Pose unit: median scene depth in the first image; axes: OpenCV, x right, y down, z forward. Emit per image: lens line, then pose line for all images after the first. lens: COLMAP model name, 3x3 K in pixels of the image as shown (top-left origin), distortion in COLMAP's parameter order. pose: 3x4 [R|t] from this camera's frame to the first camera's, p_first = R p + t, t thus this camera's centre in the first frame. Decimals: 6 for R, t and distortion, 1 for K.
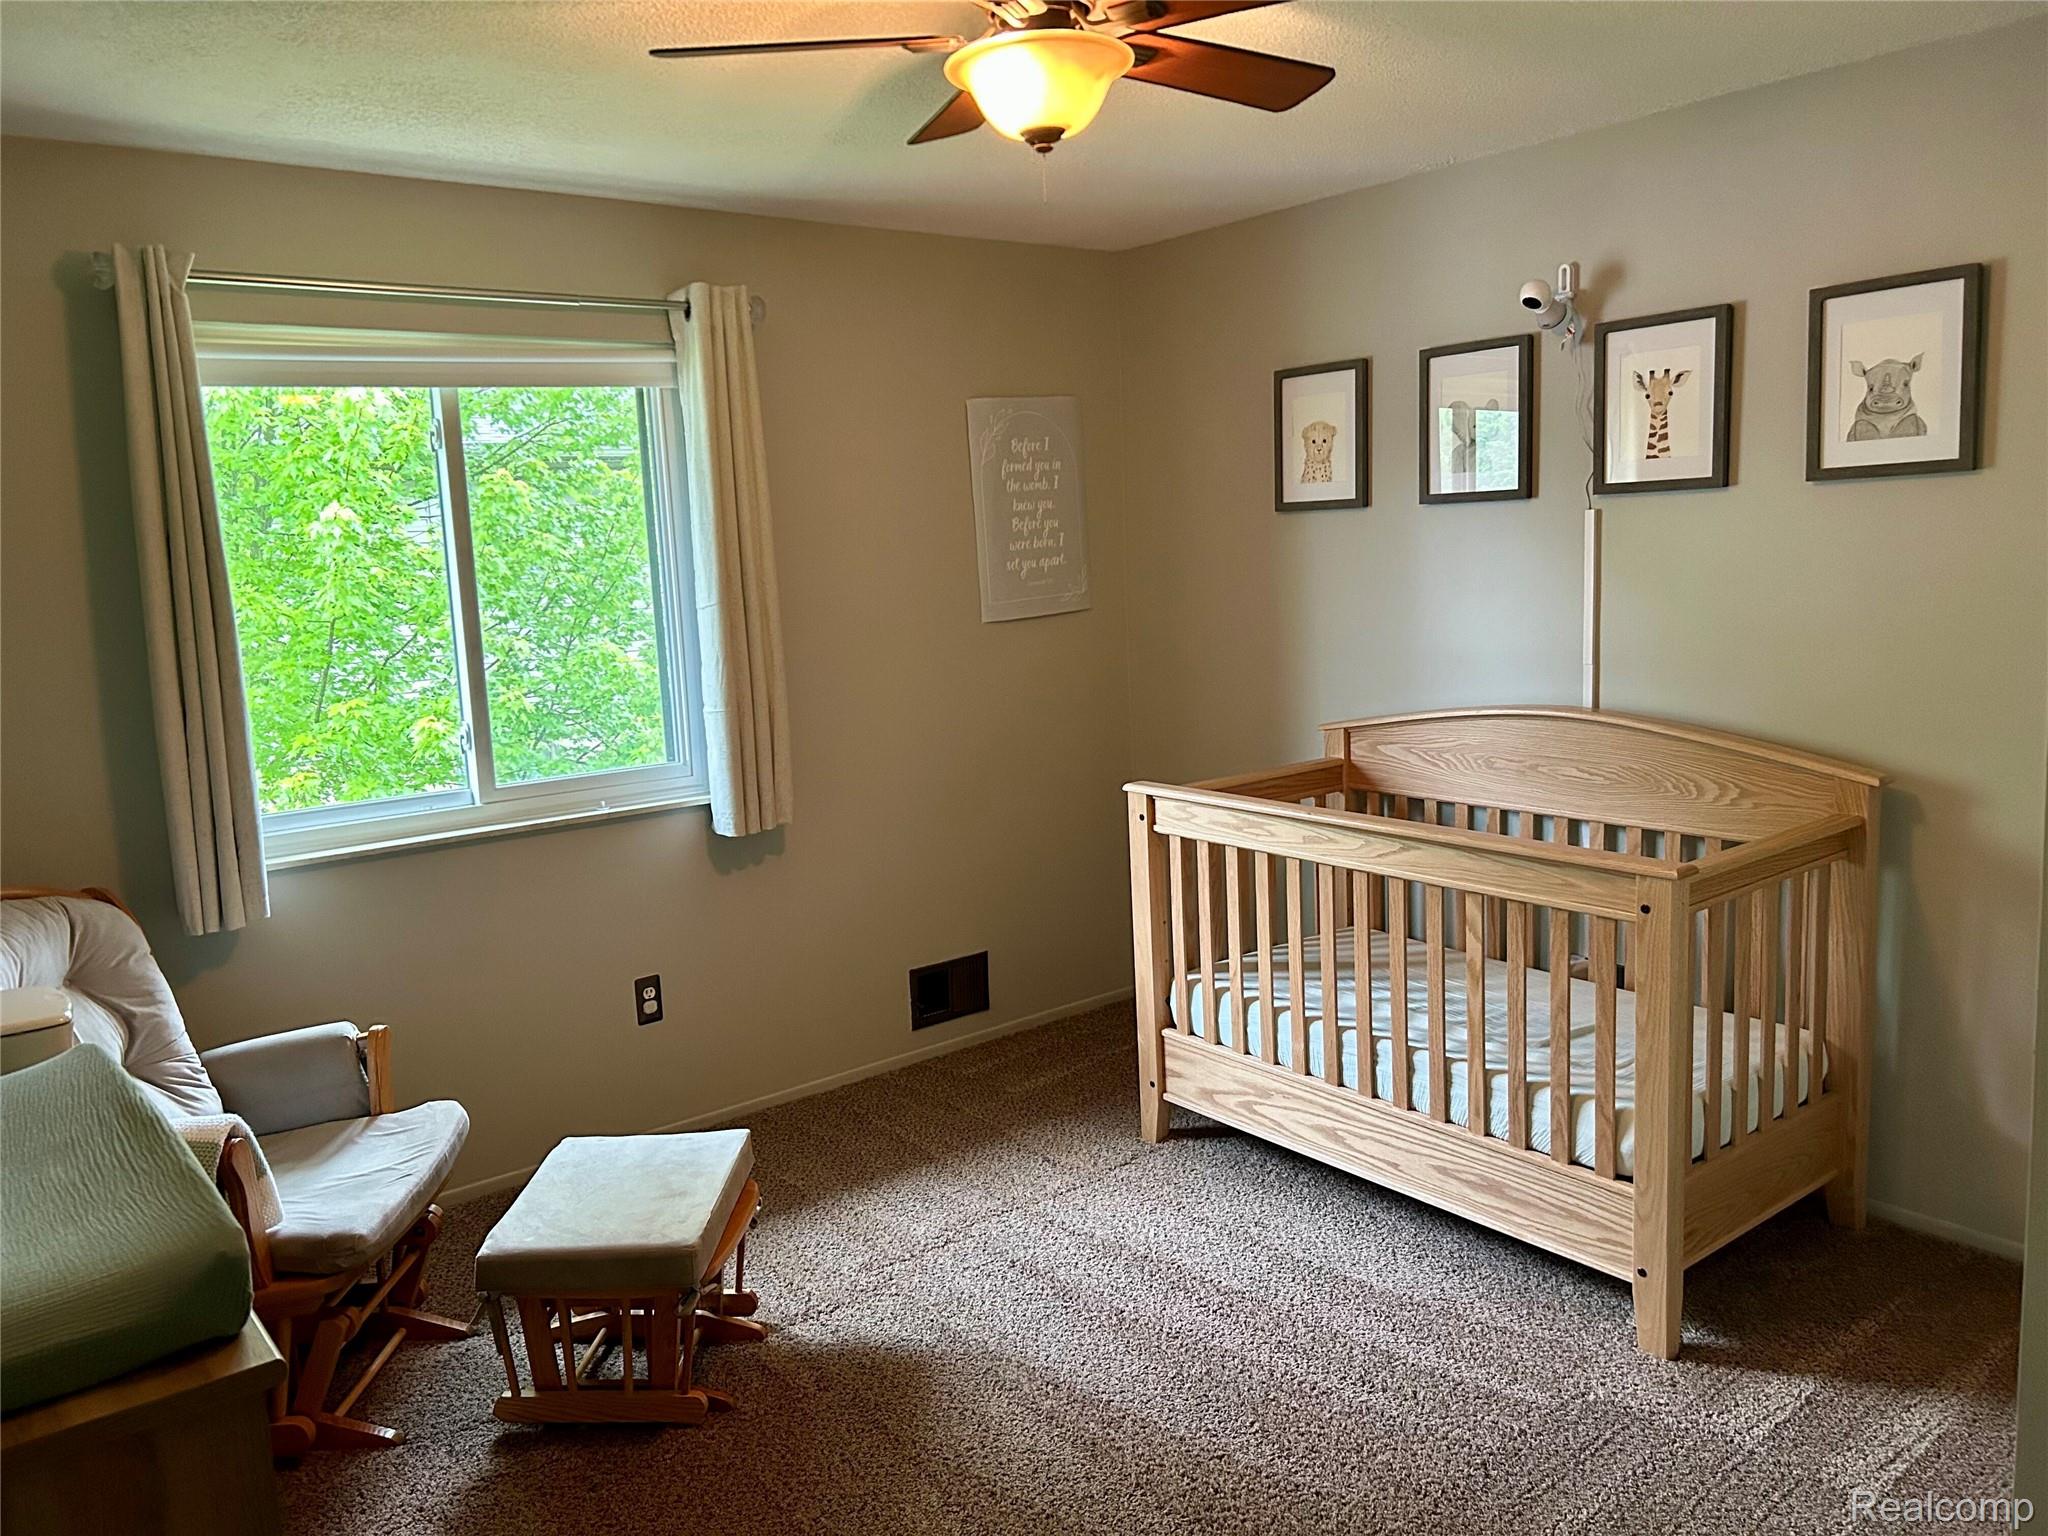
lens RADIAL K [[1522.0, 0, 1016.0], [0, 1522.0, 761.5], [0, 0, 1]] dist [0.005364, -0.041641]
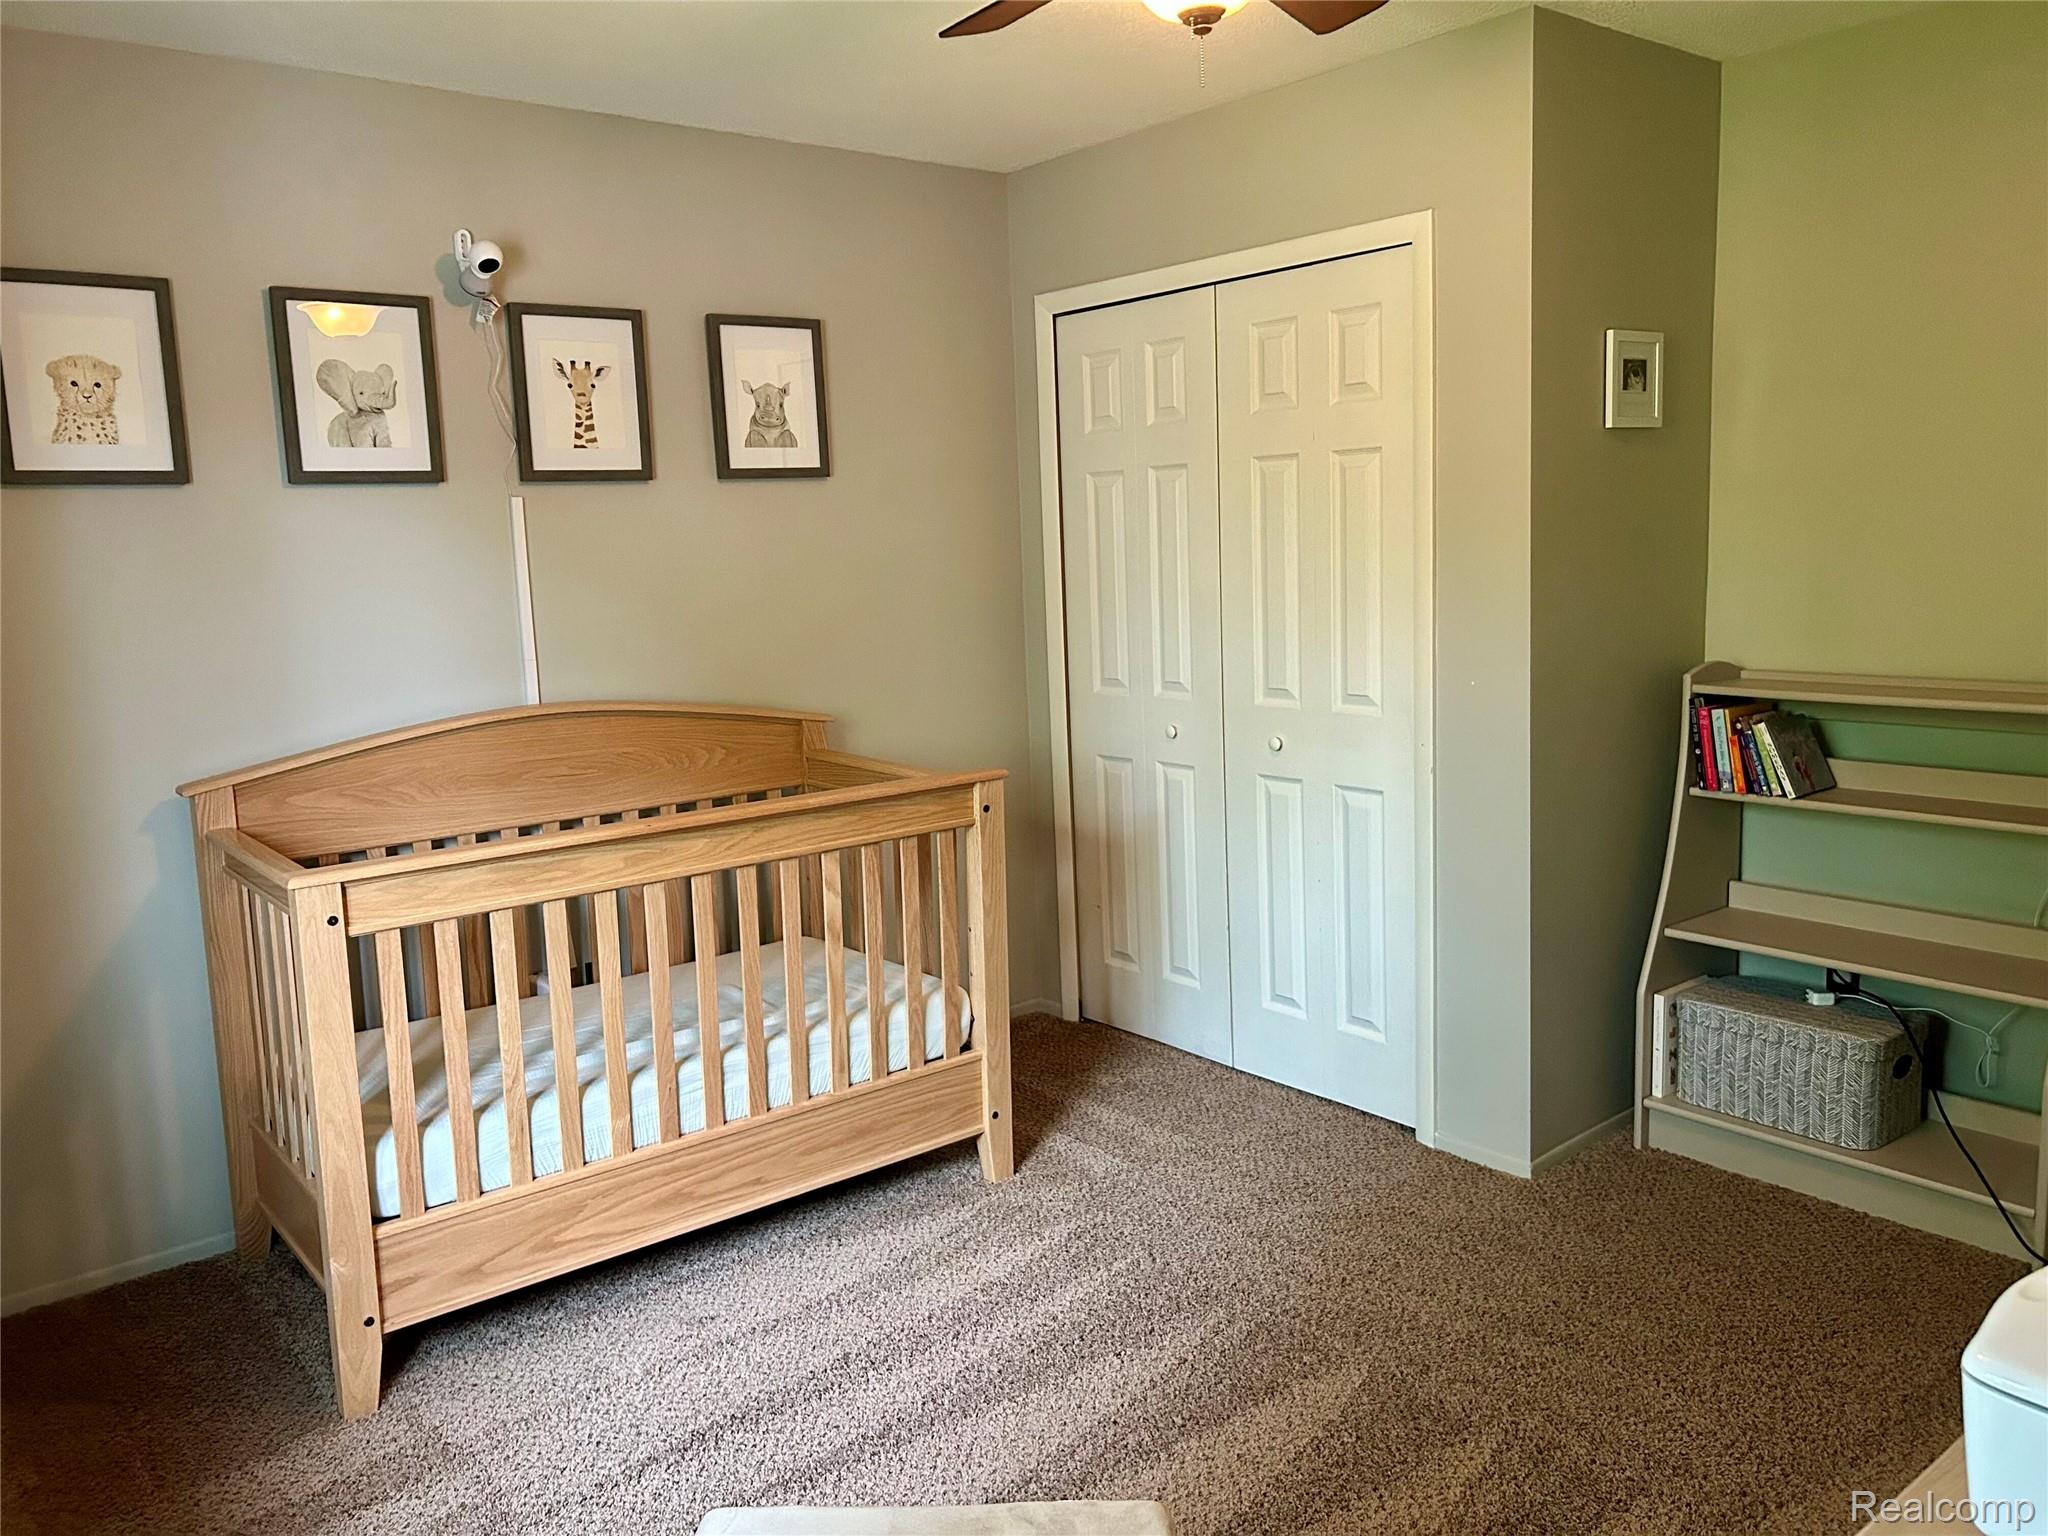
lens RADIAL K [[1522.0, 0, 1016.4], [0, 1522.0, 763.9], [0, 0, 1]] dist [0.005364, -0.041641]
pose [[-0.037891, -0.100019, 0.994264, -0.624121], [0.183699, 0.977325, 0.105316, -0.048463], [-0.982252, 0.186636, -0.018659, 0.782862]]
